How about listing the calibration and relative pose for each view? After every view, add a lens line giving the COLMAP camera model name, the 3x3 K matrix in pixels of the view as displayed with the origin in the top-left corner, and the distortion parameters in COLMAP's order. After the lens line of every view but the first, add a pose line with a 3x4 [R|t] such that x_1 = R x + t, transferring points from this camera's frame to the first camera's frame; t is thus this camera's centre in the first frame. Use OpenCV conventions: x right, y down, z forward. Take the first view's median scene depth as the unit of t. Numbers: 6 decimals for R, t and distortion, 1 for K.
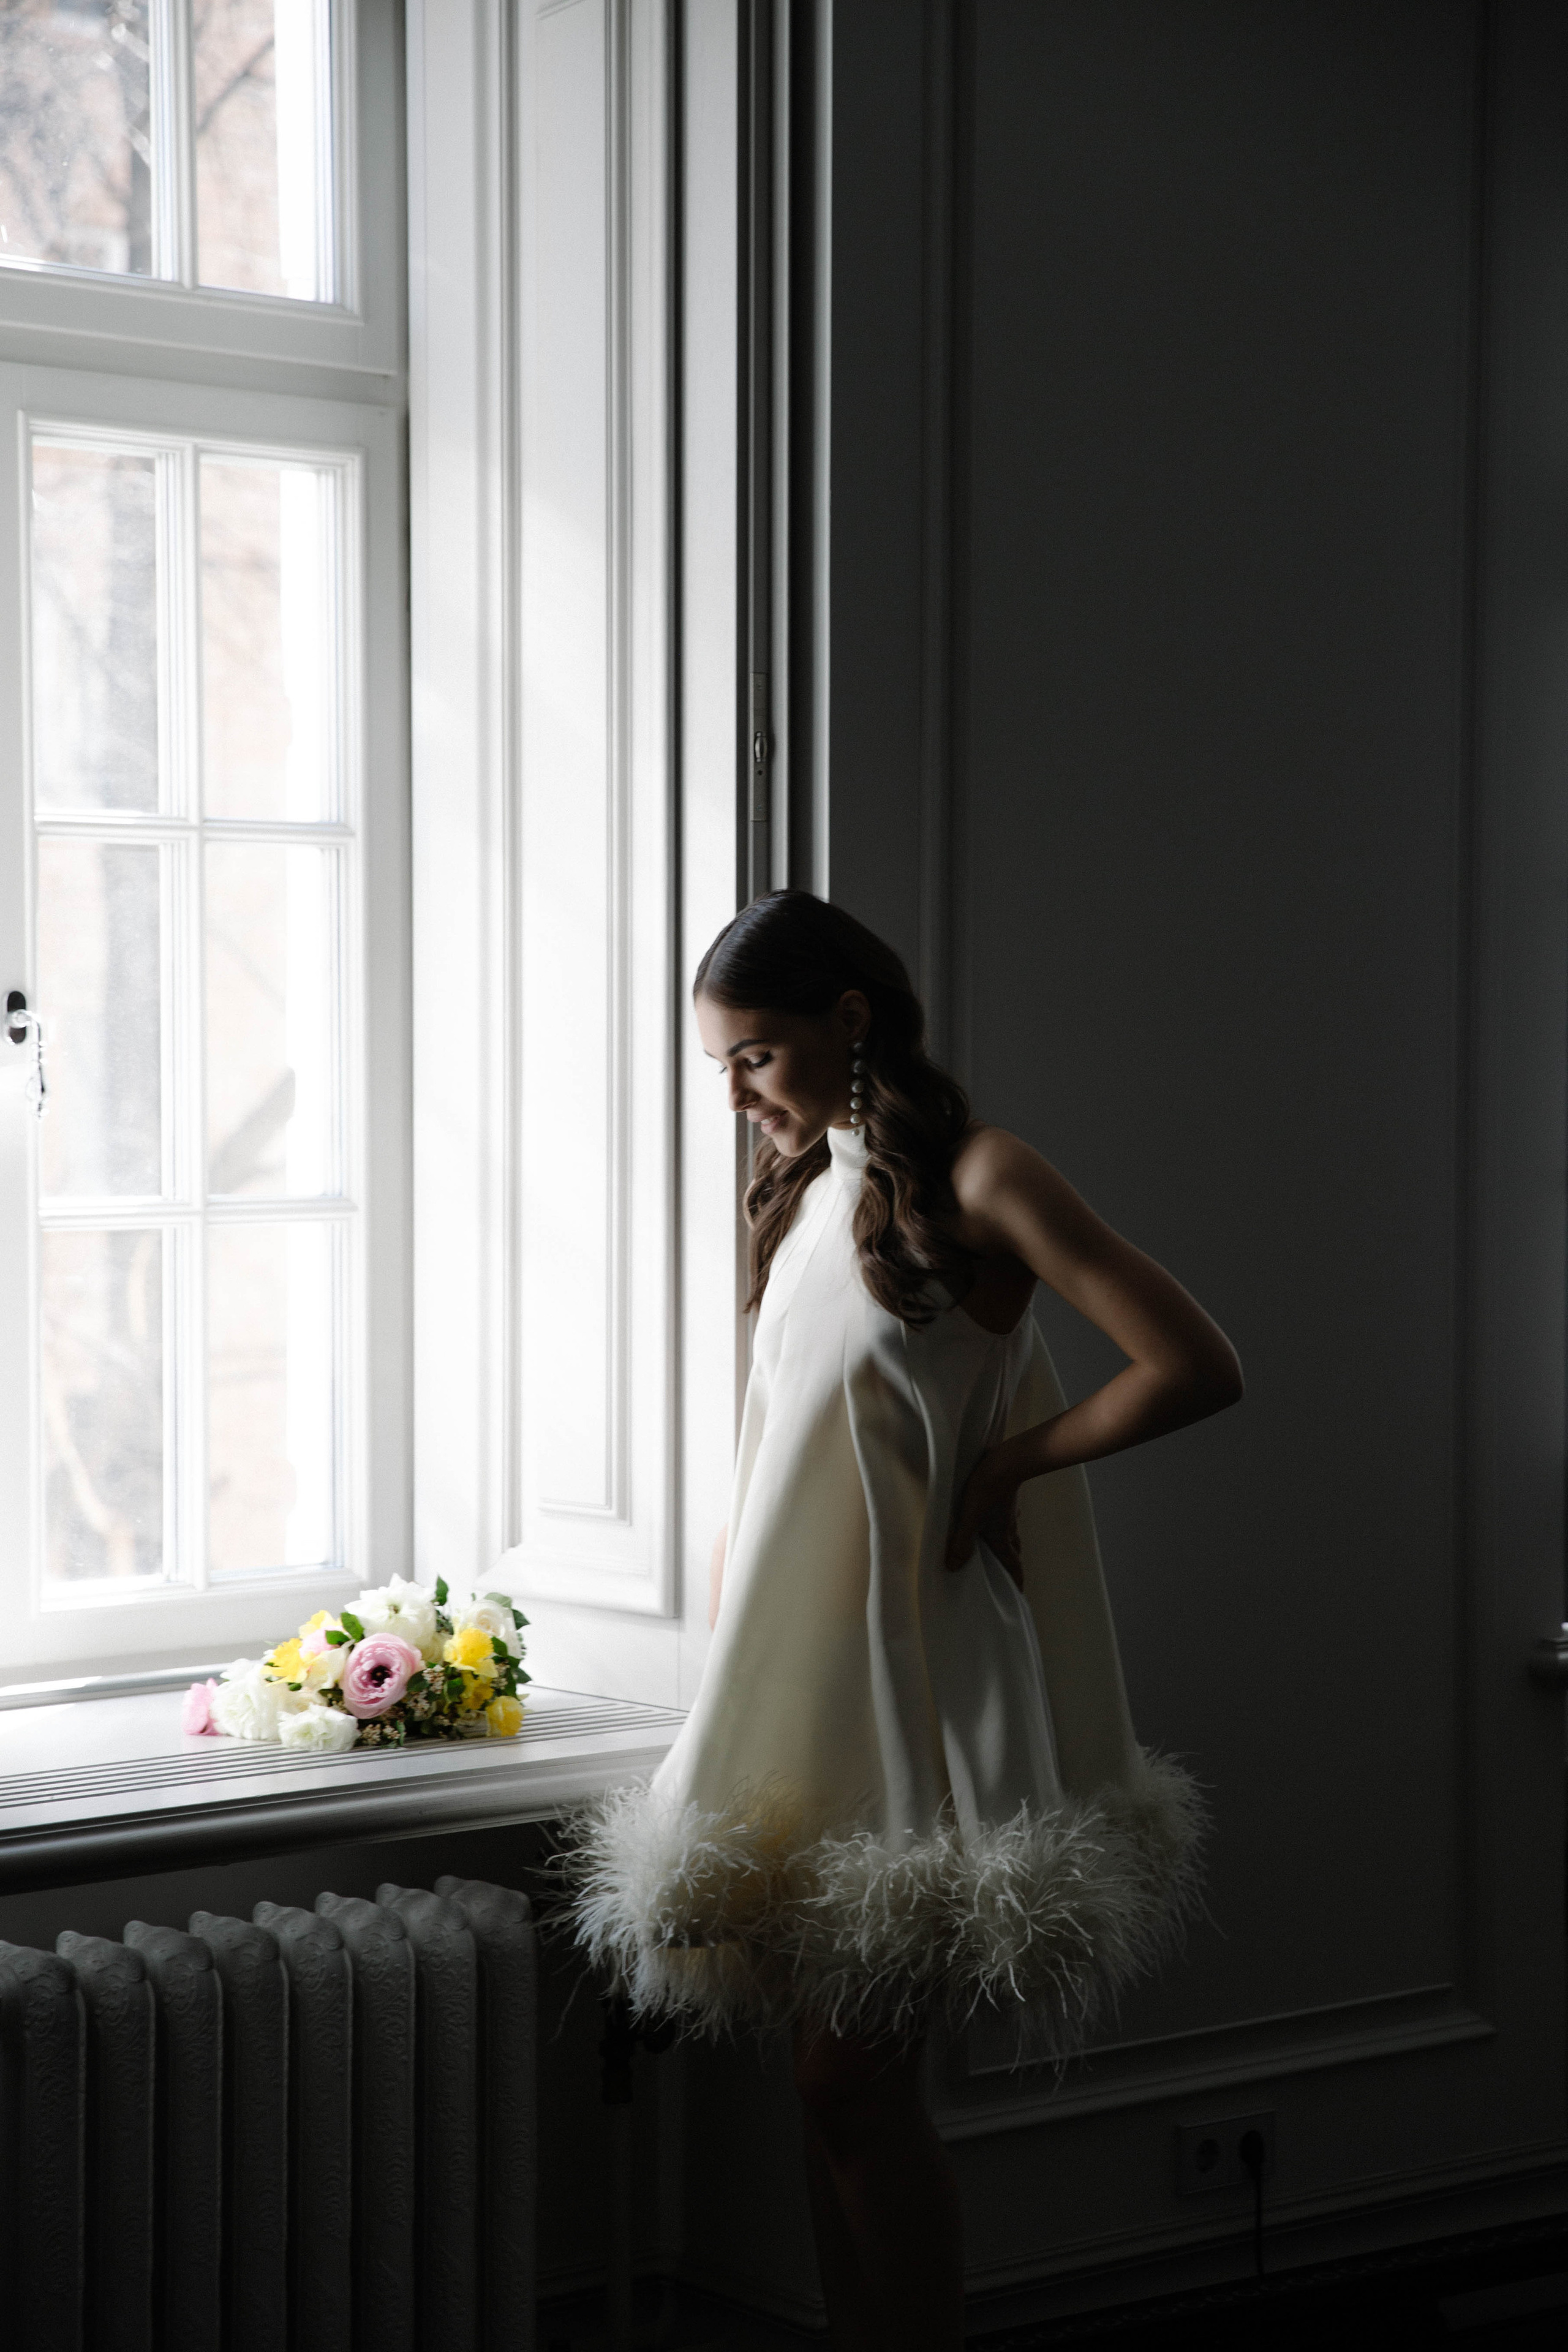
lens RADIAL K [[4631.4, 0, 784.0], [0, 4631.4, 1176.0], [0, 0, 1]] dist [0.371352, -3.161941]
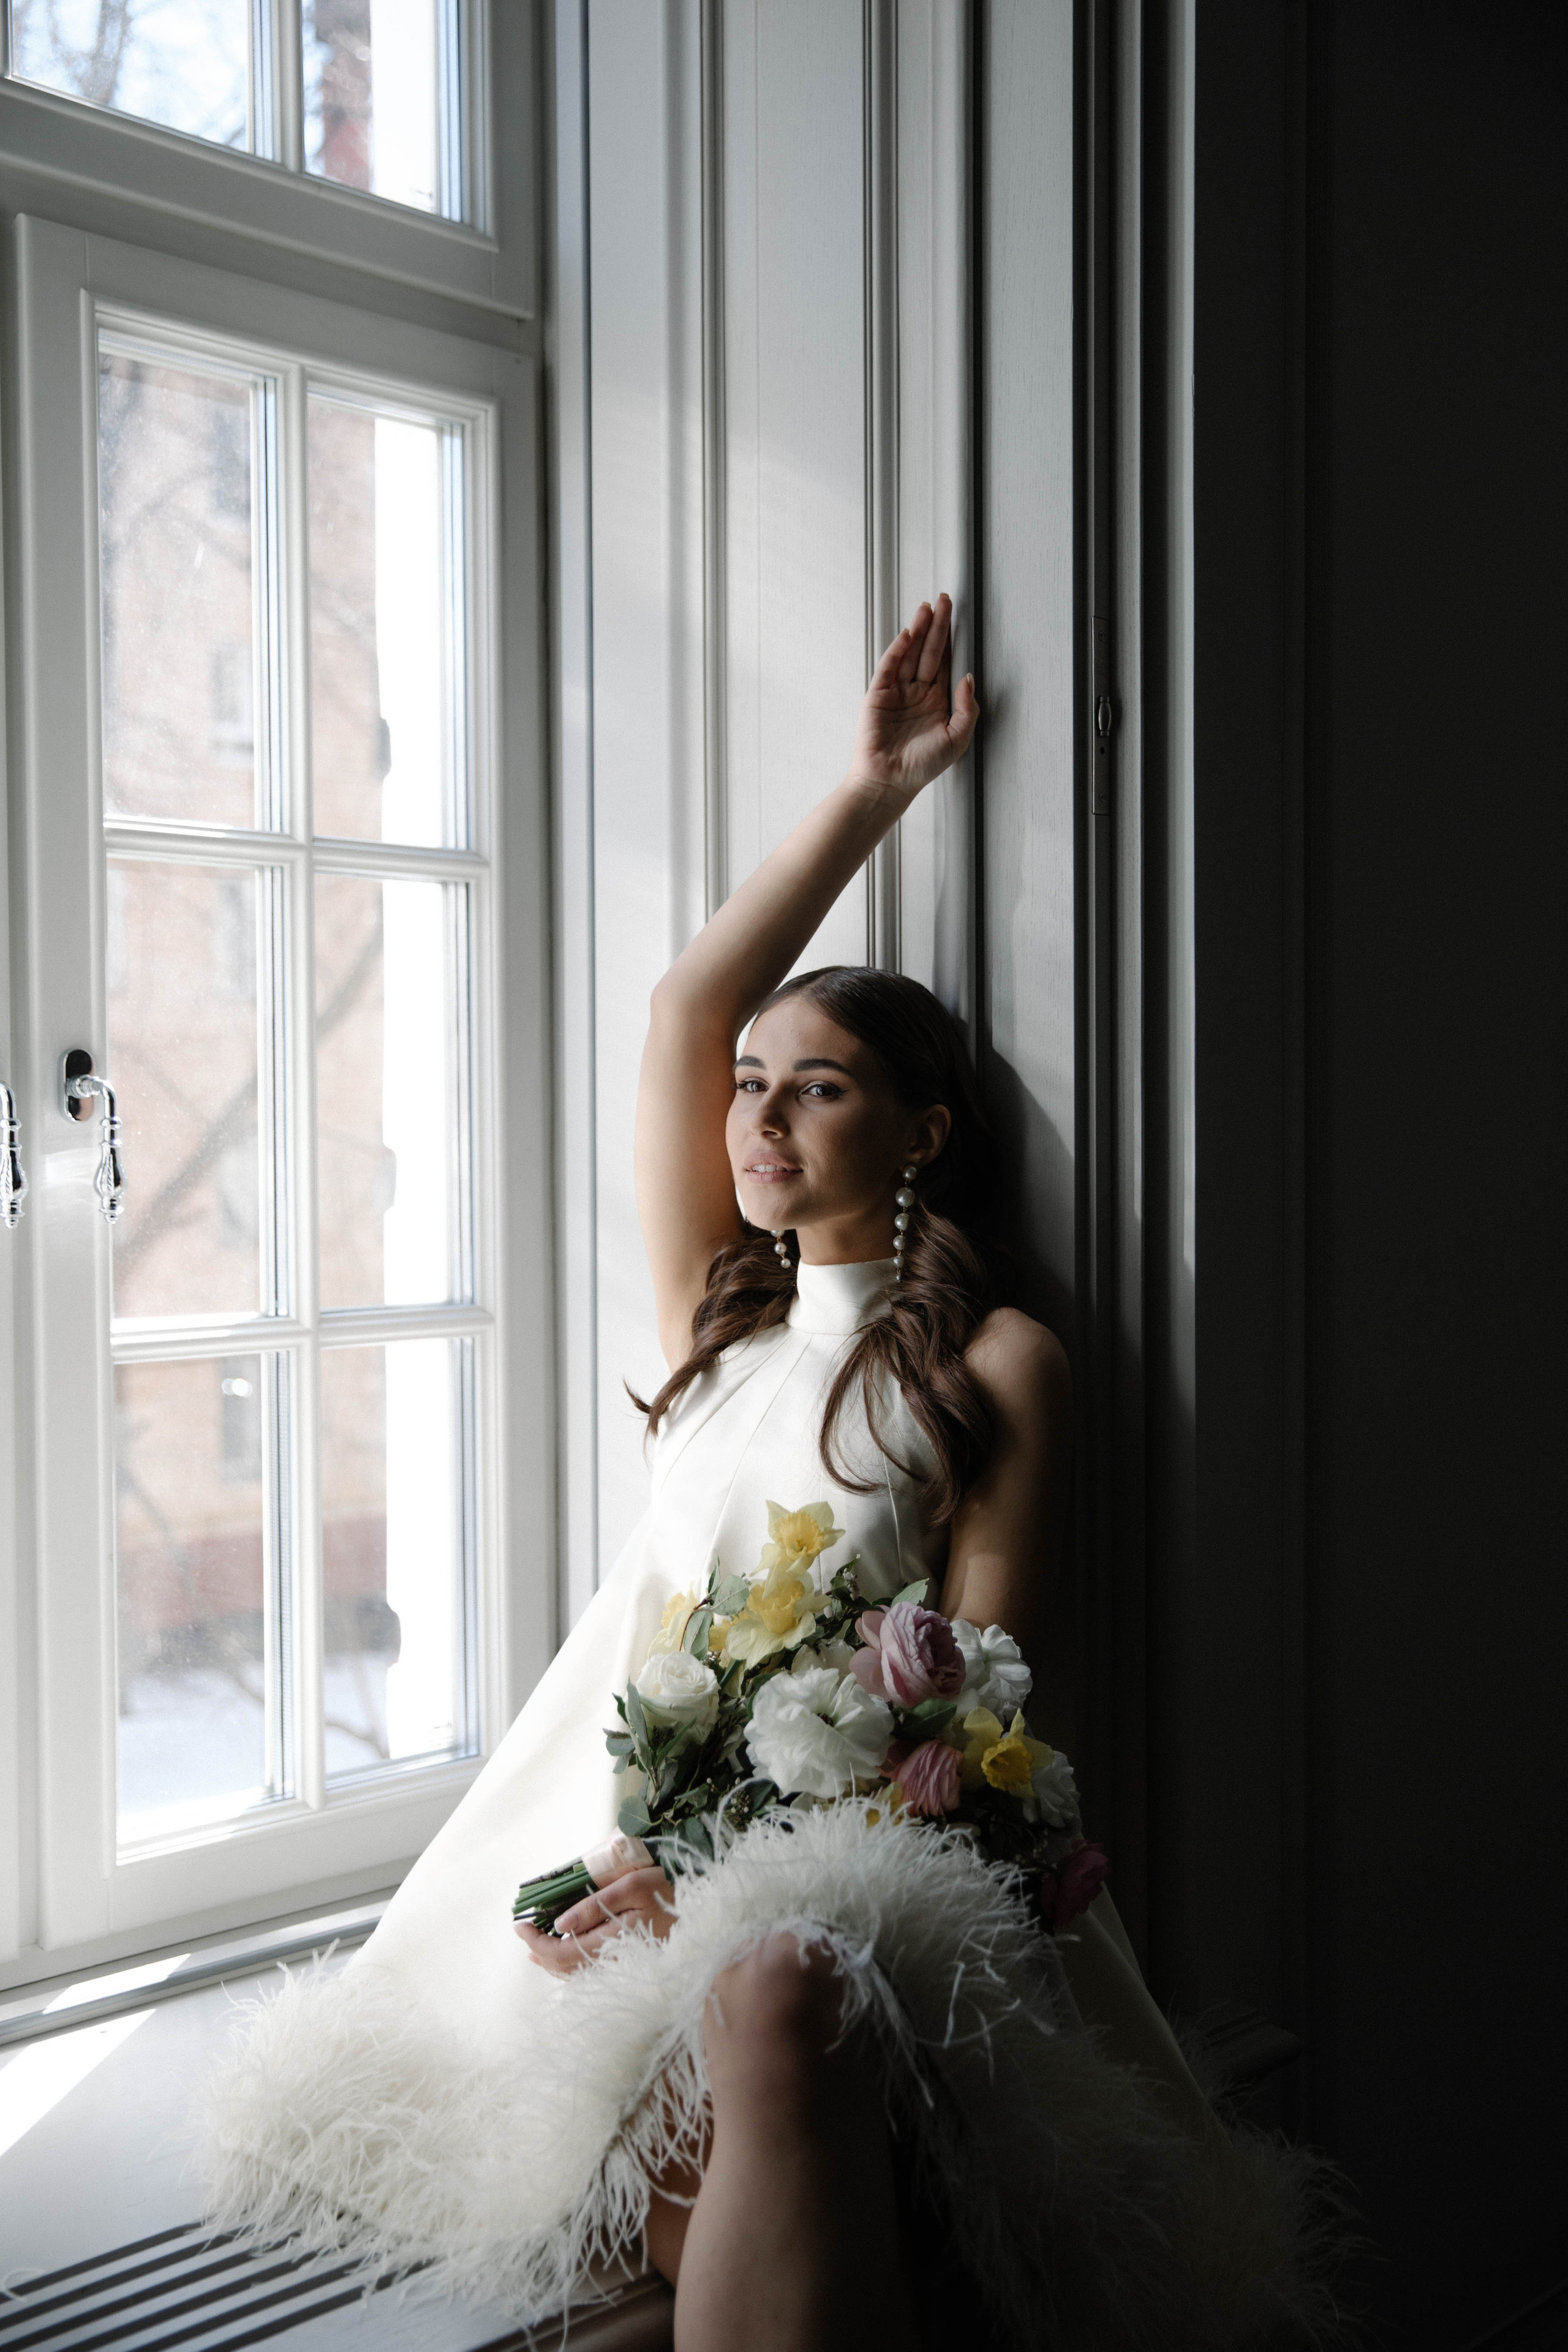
lens RADIAL K [[2711.8, 0, 784.0], [0, 2711.8, 1176.0], [0, 0, 1]] dist [0.016393, 0.030231]
pose [[0.993021, -0.005463, 0.117811, -0.099689], [0.006518, 0.999942, -0.008579, -0.014177], [-0.117757, 0.009287, 0.992999, 0.531523]]
